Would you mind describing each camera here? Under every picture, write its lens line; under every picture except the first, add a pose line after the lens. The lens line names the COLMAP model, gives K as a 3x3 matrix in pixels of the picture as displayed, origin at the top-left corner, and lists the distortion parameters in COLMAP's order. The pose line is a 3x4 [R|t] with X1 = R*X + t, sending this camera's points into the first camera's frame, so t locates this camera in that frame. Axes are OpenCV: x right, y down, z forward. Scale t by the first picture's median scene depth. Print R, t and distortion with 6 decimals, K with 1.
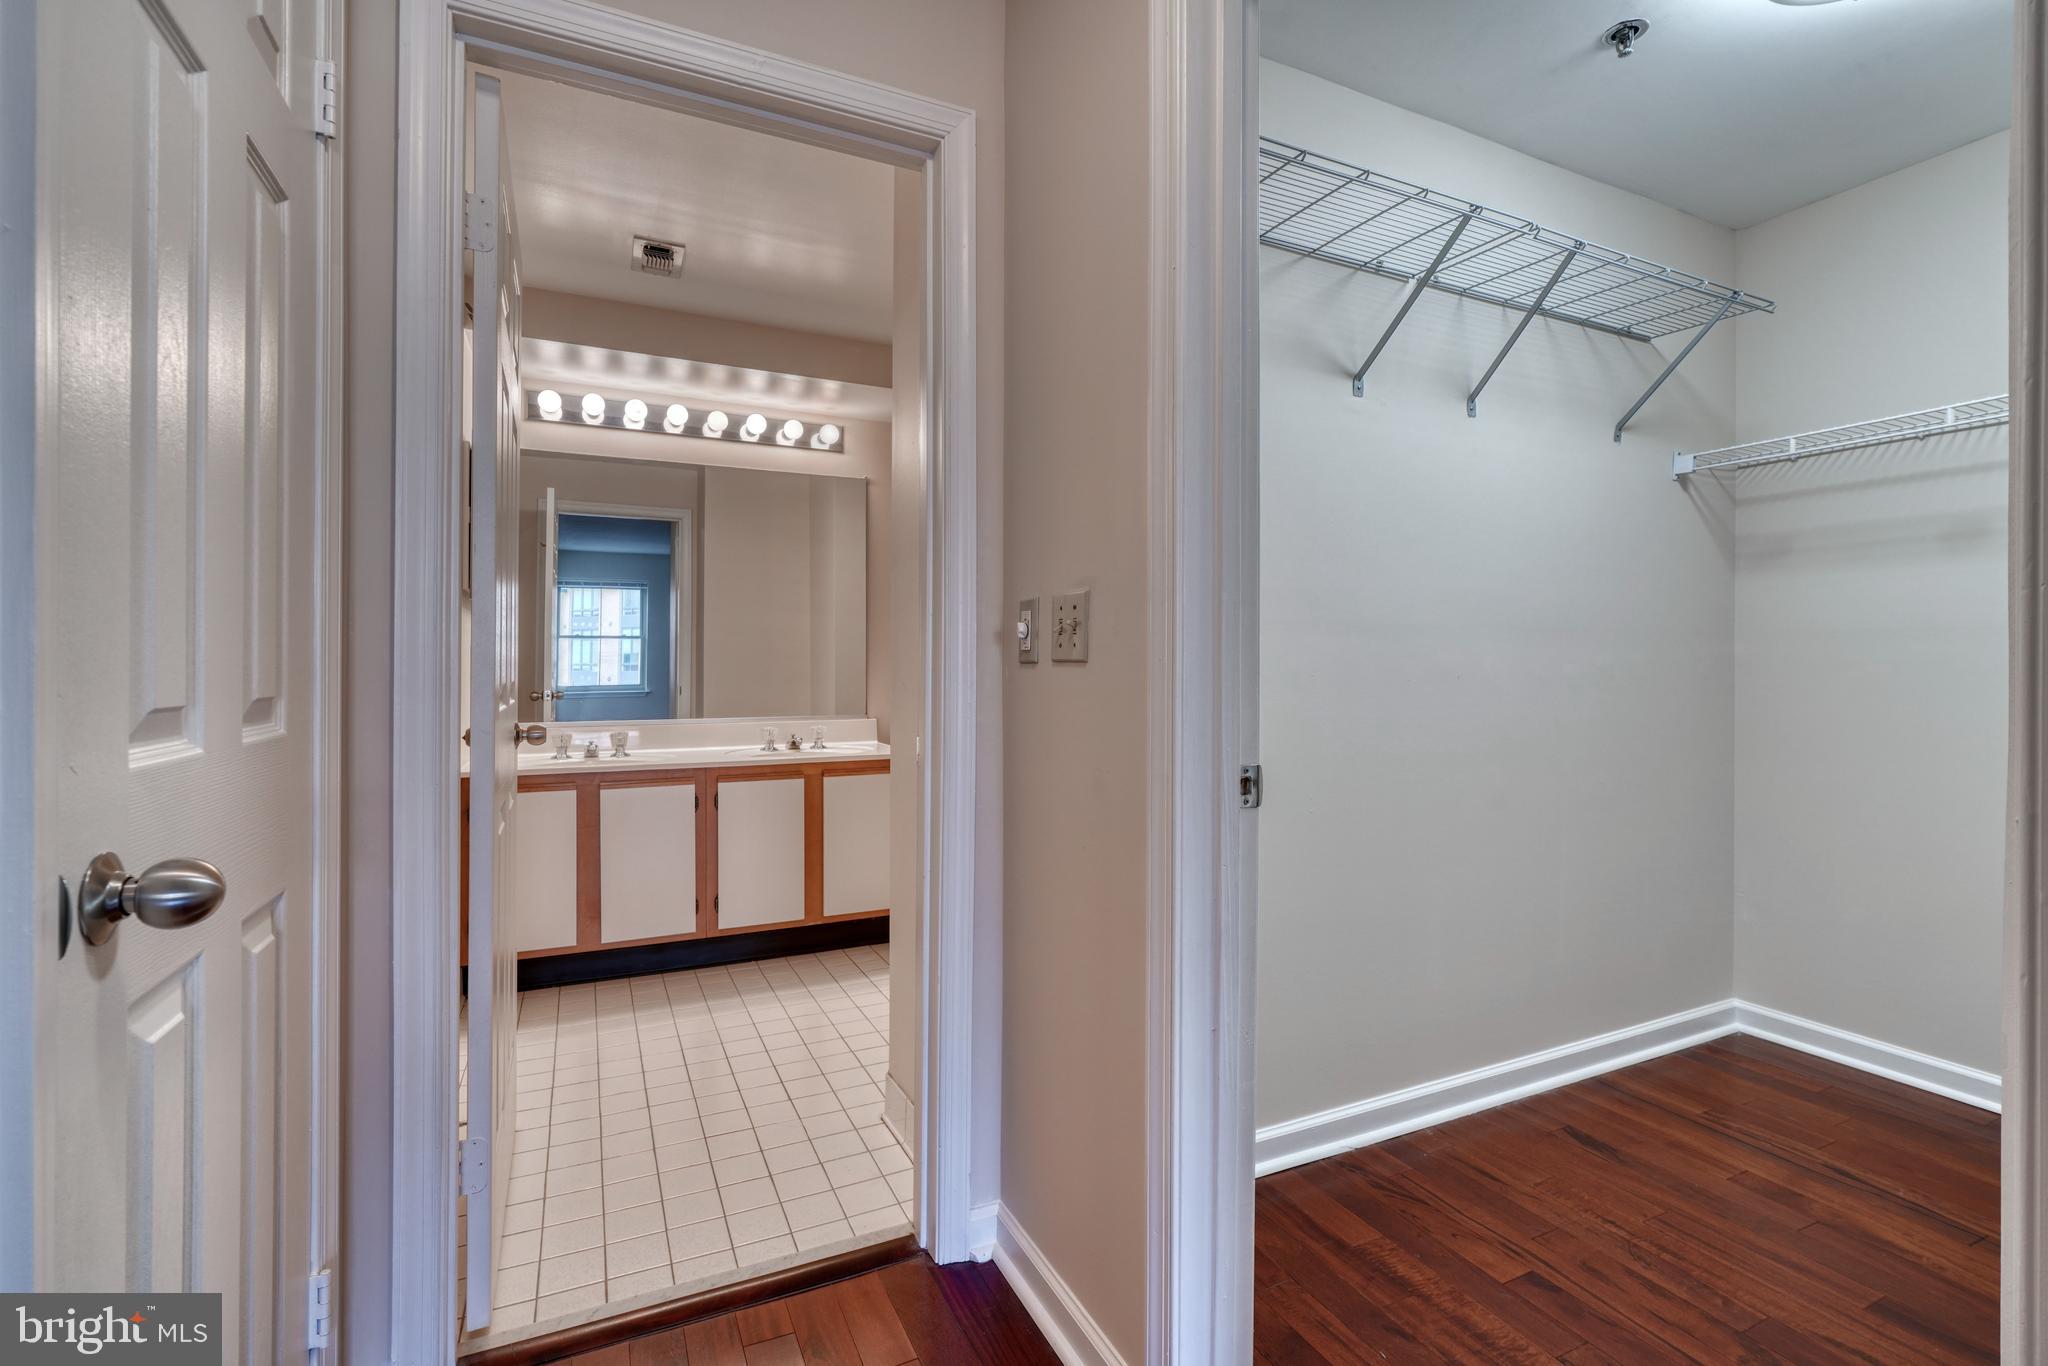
lens RADIAL K [[906.7, 0, 1031.4], [0, 906.7, 672.4], [0, 0, 1]] dist [-0.007613, 0.002933]
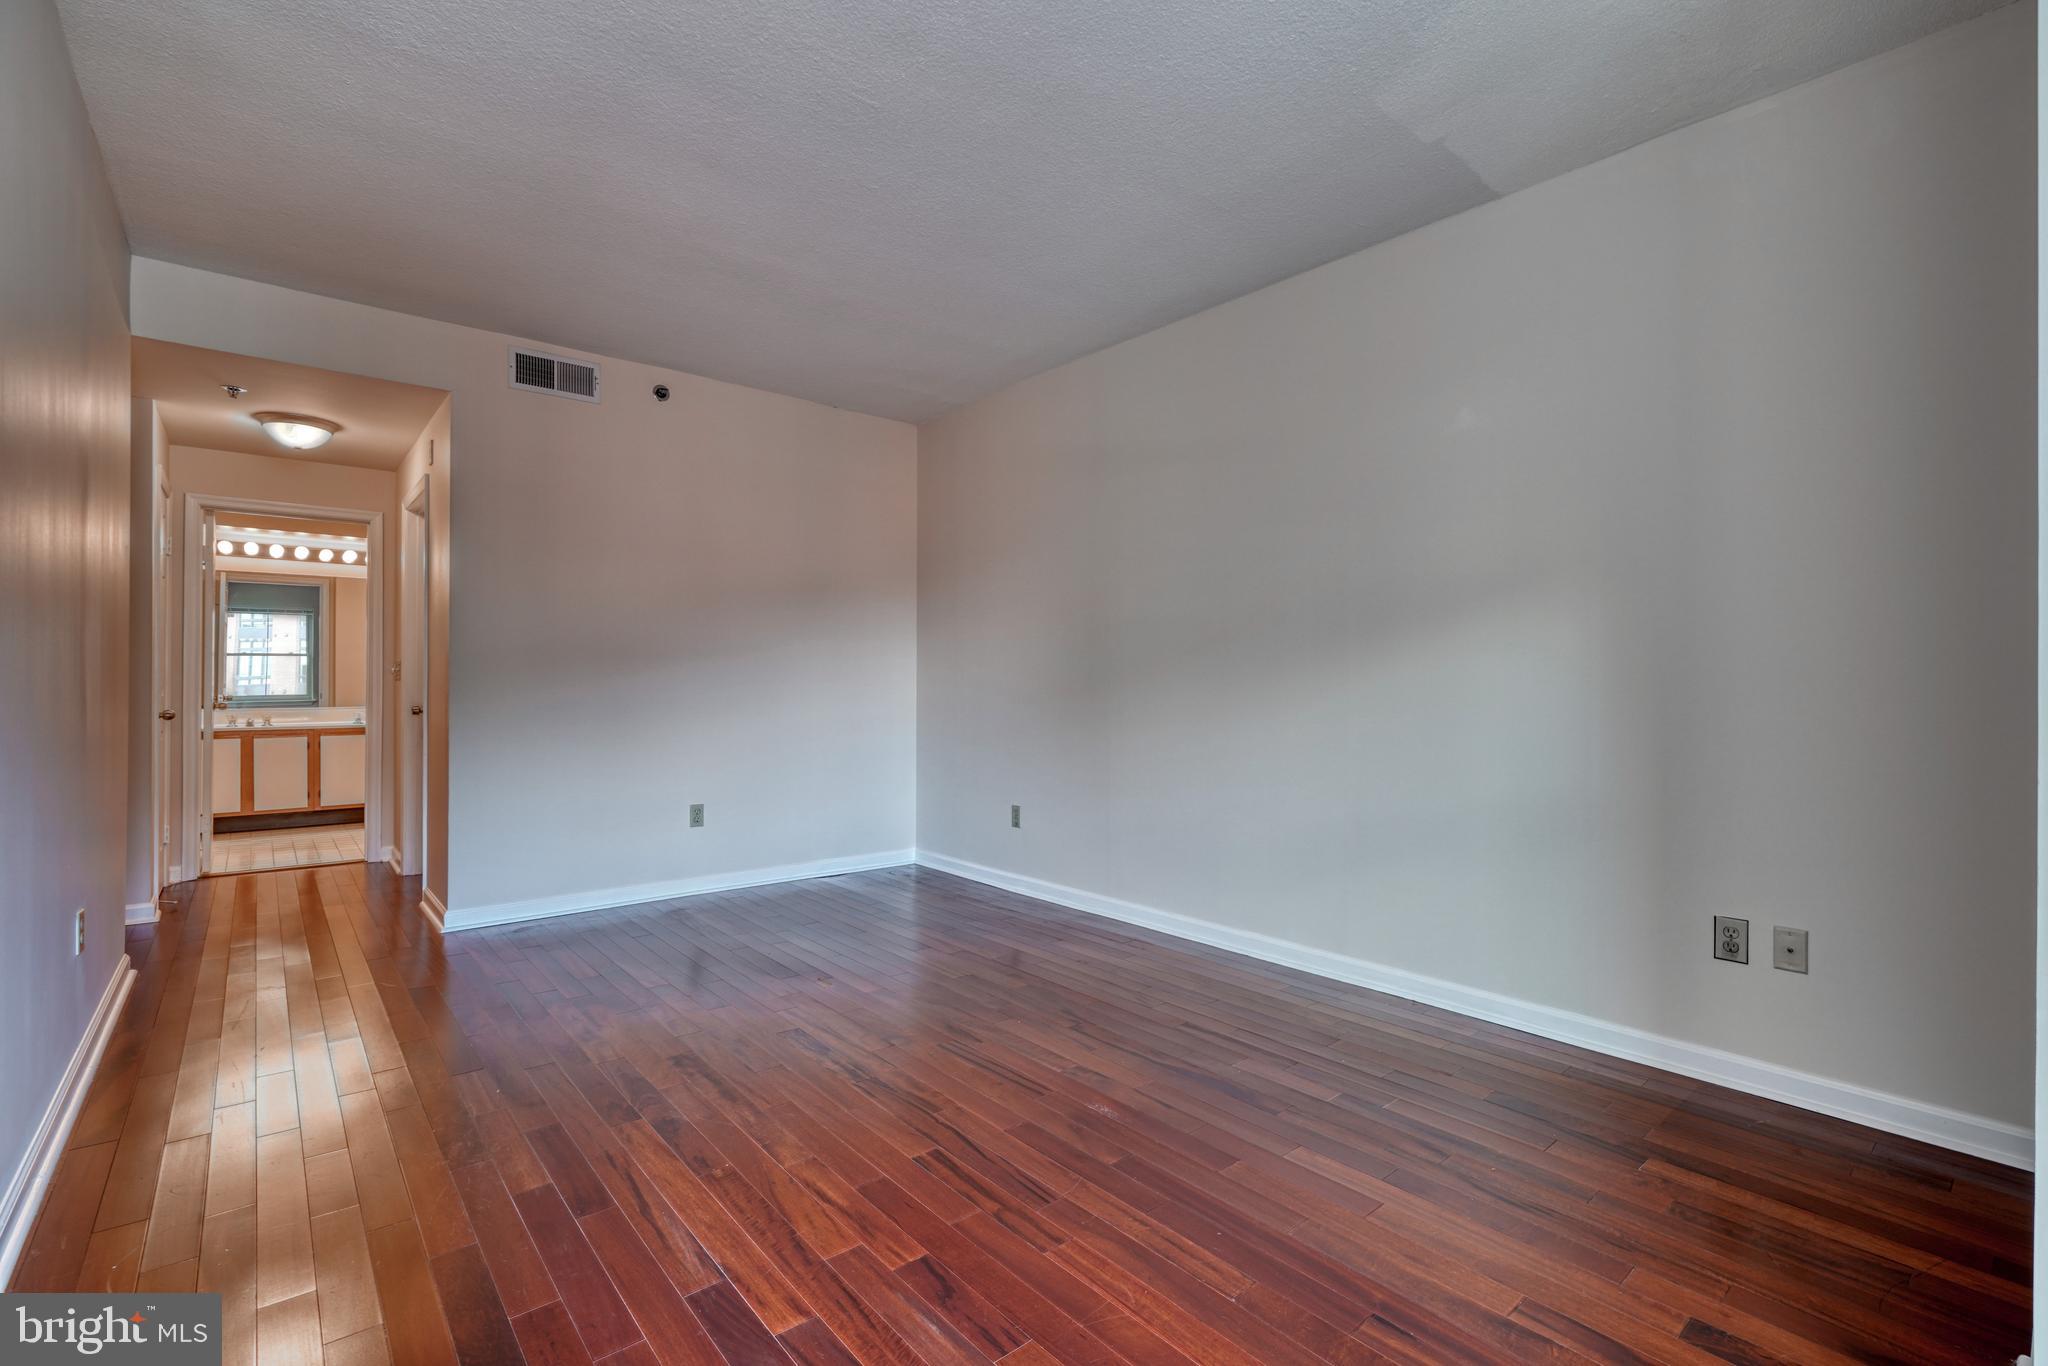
lens RADIAL K [[906.7, 0, 1019.7], [0, 906.7, 683.3], [0, 0, 1]] dist [-0.007613, 0.002933]
pose [[0.970555, -0.000713, 0.240880, 0.692315], [0.001423, 0.999995, -0.002772, 0.007209], [-0.240876, 0.003033, 0.970551, -1.363431]]
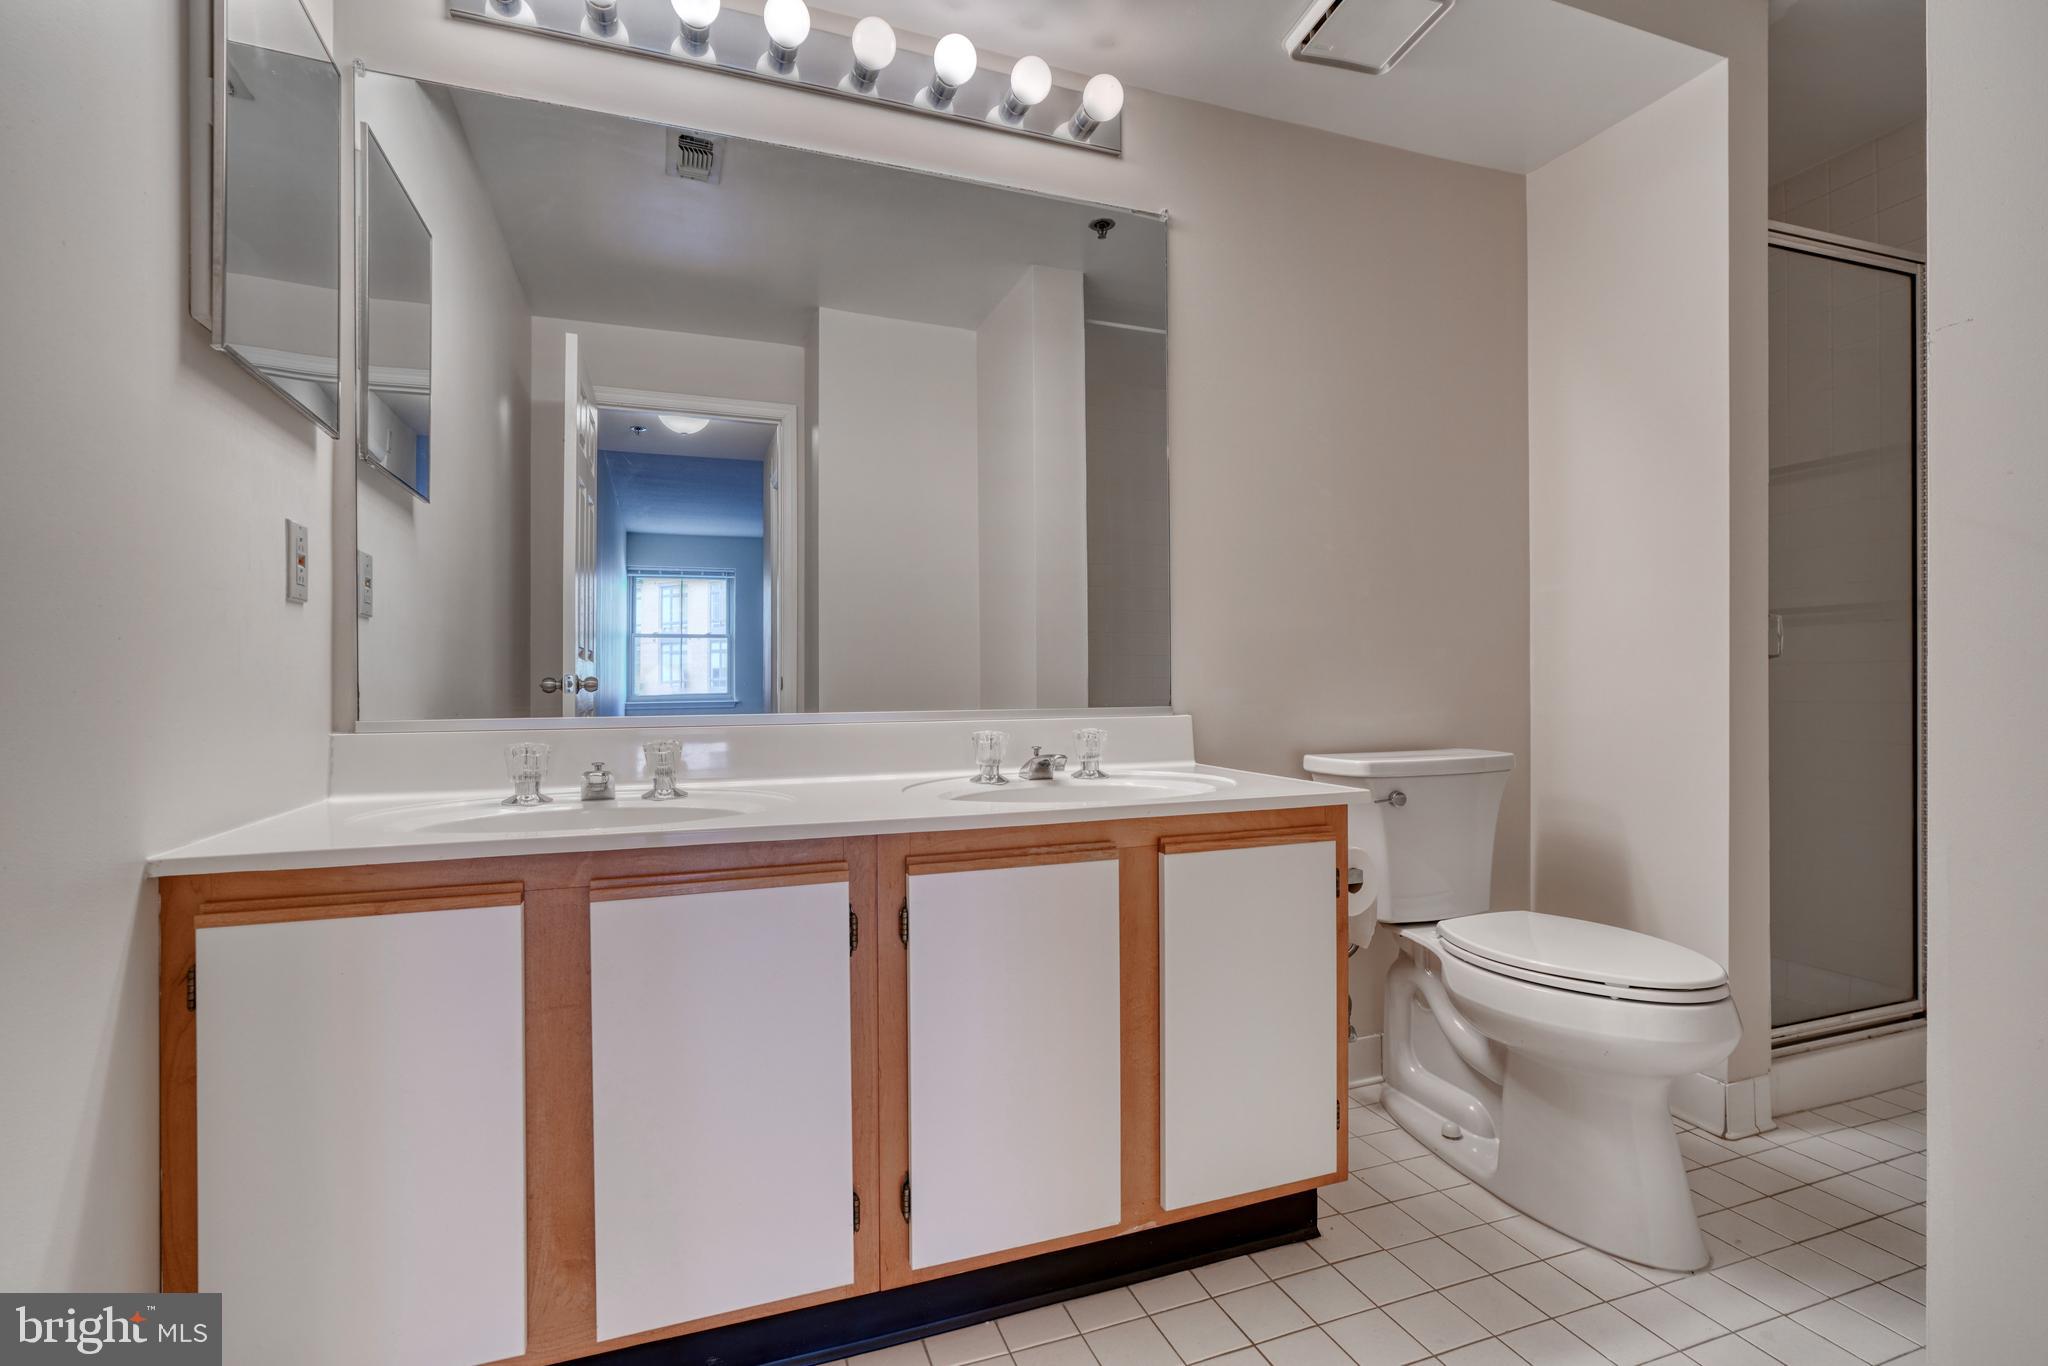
lens RADIAL K [[906.7, 0, 1025.9], [0, 906.7, 692.3], [0, 0, 1]] dist [-0.007613, 0.002933]
pose [[0.995692, -0.005997, -0.092524, -0.252910], [0.005992, 0.999982, -0.000326, 0.045945], [0.092524, -0.000230, 0.995710, 0.610880]]
